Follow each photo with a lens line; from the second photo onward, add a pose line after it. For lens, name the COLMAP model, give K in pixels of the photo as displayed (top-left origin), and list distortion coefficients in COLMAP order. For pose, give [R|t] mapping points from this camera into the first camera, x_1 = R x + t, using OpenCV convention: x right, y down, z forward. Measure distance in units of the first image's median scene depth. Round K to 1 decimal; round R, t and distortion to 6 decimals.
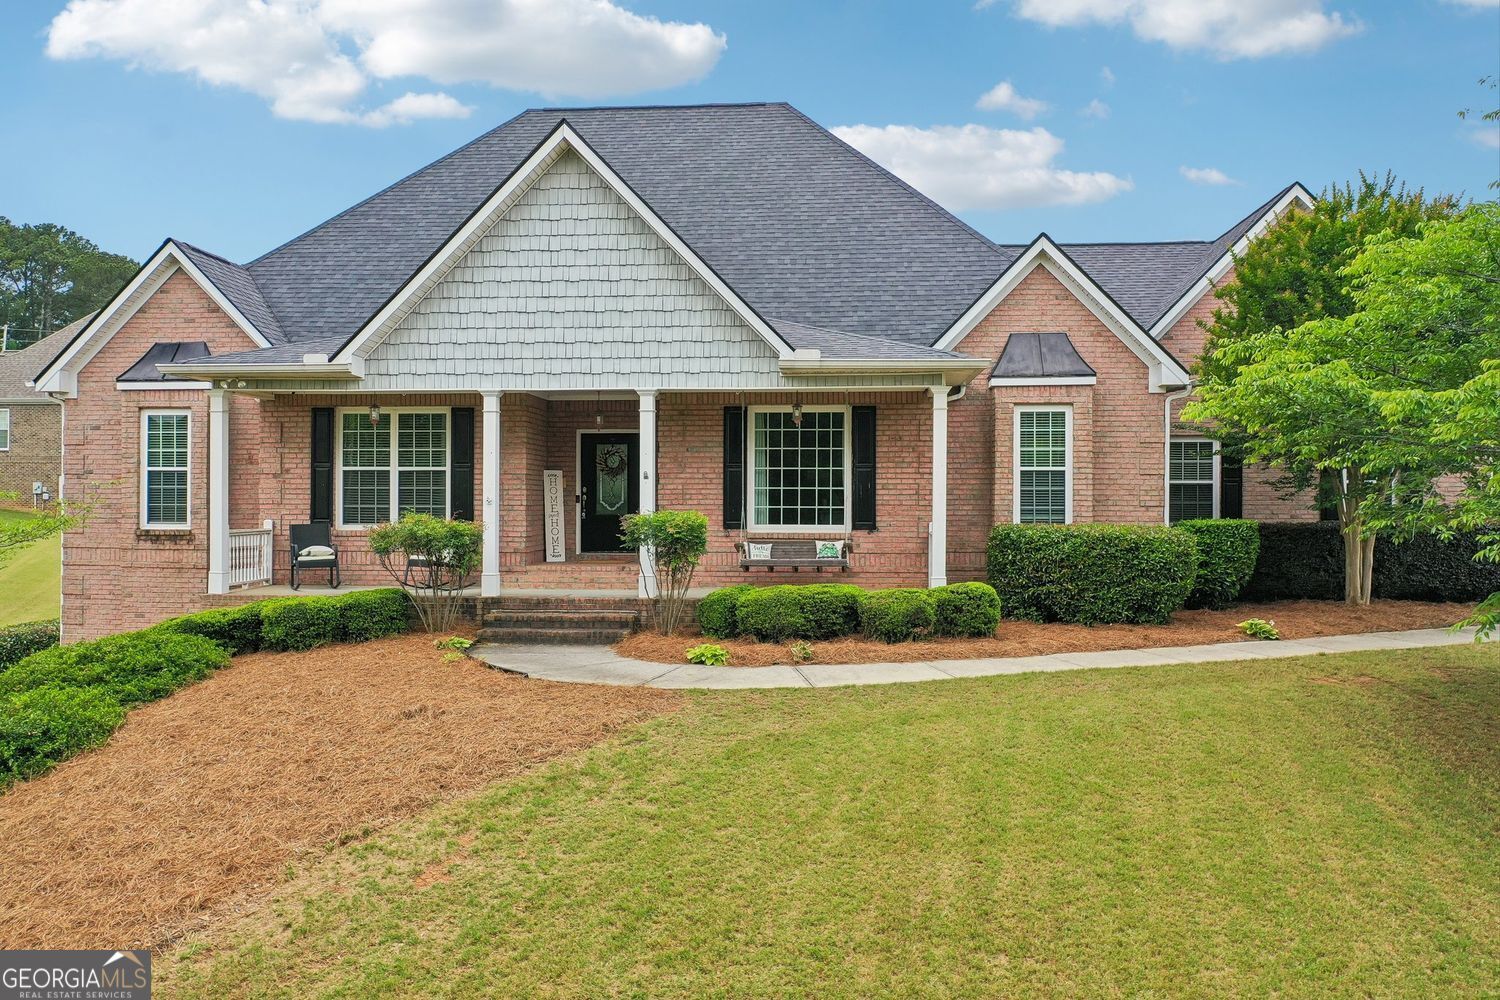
lens RADIAL K [[1185.4, 0, 750.0], [0, 1185.4, 500.0], [0, 0, 1]] dist [0.003240, 0.001530]
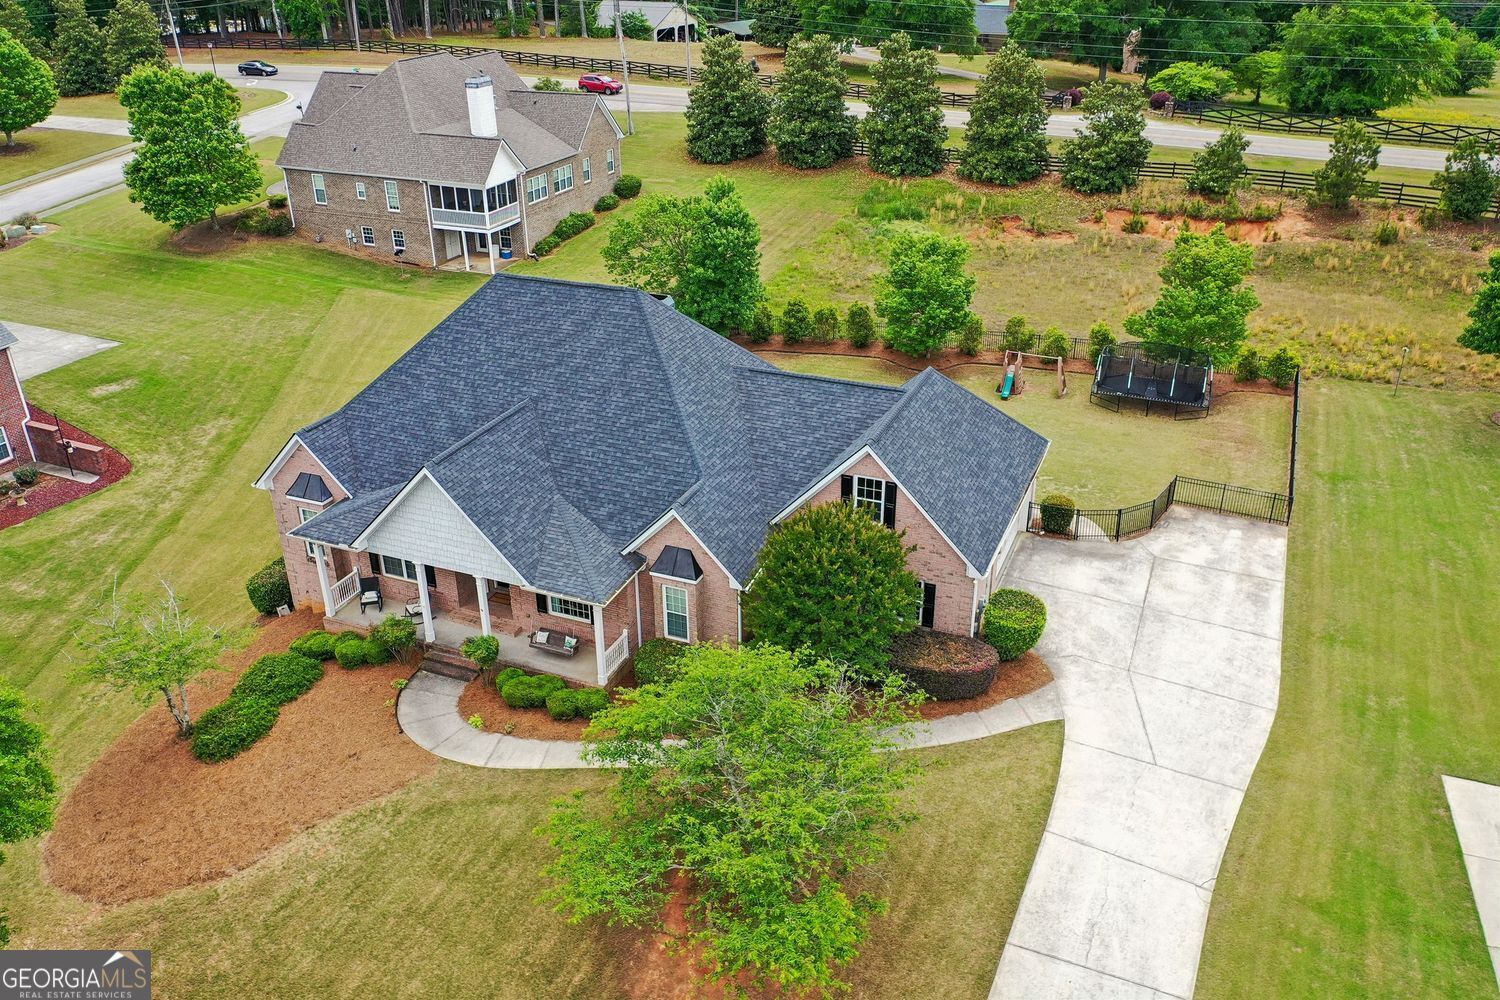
lens RADIAL K [[1185.4, 0, 750.0], [0, 1185.4, 500.0], [0, 0, 1]] dist [0.003240, 0.001530]
pose [[0.950465, 0.128421, -0.283061, 0.899636], [0.014024, 0.892016, 0.451785, -1.090869], [0.310514, -0.433376, 0.846030, -0.567551]]
